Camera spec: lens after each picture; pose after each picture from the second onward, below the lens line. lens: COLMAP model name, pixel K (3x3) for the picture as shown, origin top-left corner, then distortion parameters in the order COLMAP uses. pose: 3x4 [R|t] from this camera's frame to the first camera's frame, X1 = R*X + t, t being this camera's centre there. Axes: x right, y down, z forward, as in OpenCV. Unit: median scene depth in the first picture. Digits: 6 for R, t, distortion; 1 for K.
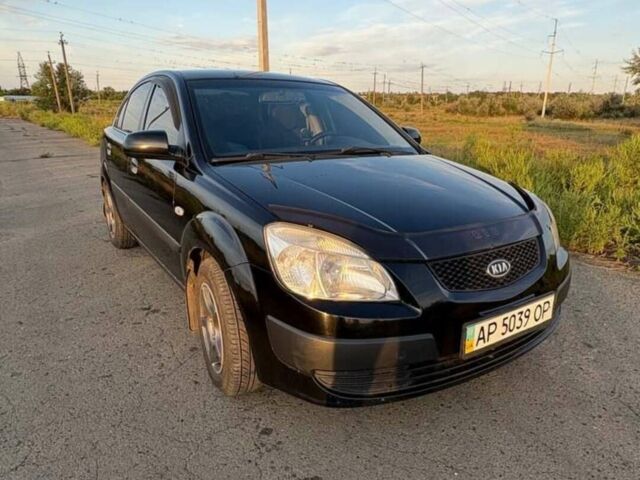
lens RADIAL K [[454.8, 0, 320.0], [0, 454.8, 240.0], [0, 0, 1]] dist [-0.004051, 0.002645]
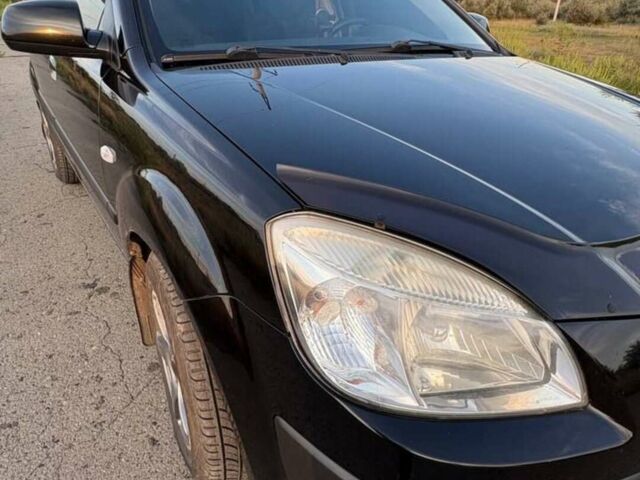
lens RADIAL K [[454.8, 0, 320.0], [0, 454.8, 240.0], [0, 0, 1]] dist [-0.004051, 0.002645]
pose [[0.999750, 0.009143, 0.020388, -0.052752], [-0.012855, 0.981673, 0.190139, -0.060266], [-0.018276, -0.190354, 0.981545, 0.372315]]
